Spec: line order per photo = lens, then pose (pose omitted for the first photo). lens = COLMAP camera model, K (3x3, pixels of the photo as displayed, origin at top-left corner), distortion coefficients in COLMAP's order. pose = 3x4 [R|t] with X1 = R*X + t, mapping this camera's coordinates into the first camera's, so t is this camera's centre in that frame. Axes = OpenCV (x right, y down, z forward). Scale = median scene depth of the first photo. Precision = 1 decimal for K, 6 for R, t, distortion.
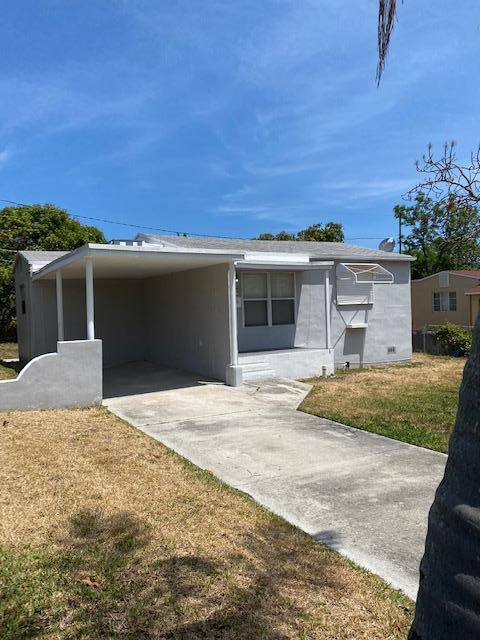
lens RADIAL K [[481.2, 0, 240.0], [0, 481.2, 320.0], [0, 0, 1]] dist [0.001868, -0.003021]
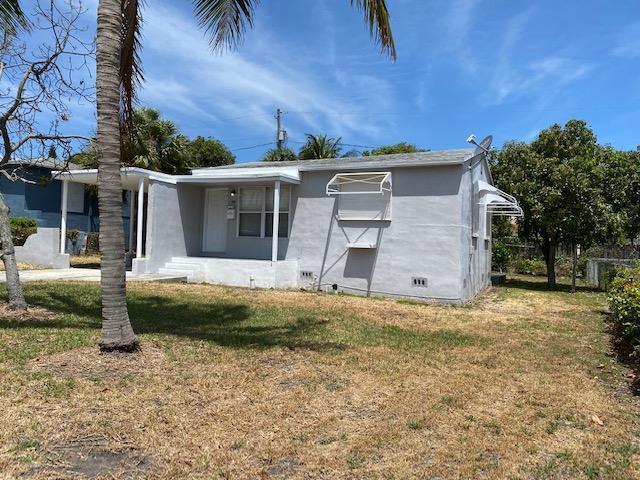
lens RADIAL K [[481.2, 0, 320.0], [0, 481.2, 240.0], [0, 0, 1]] dist [0.001868, -0.003021]
pose [[0.570470, 0.042851, -0.820200, 0.933917], [-0.072031, 0.997400, 0.002009, 0.006119], [0.818154, 0.057934, 0.572074, 0.464271]]
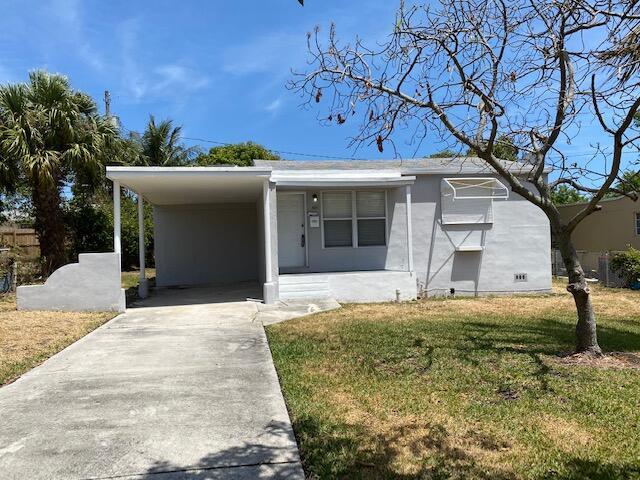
lens RADIAL K [[485.9, 0, 320.0], [0, 485.9, 240.0], [0, 0, 1]] dist [-0.015790, -0.003430]
pose [[0.933369, -0.004038, -0.358896, 0.318333], [-0.005589, 0.999652, -0.025784, 0.022269], [0.358875, 0.026072, 0.933021, 0.073079]]
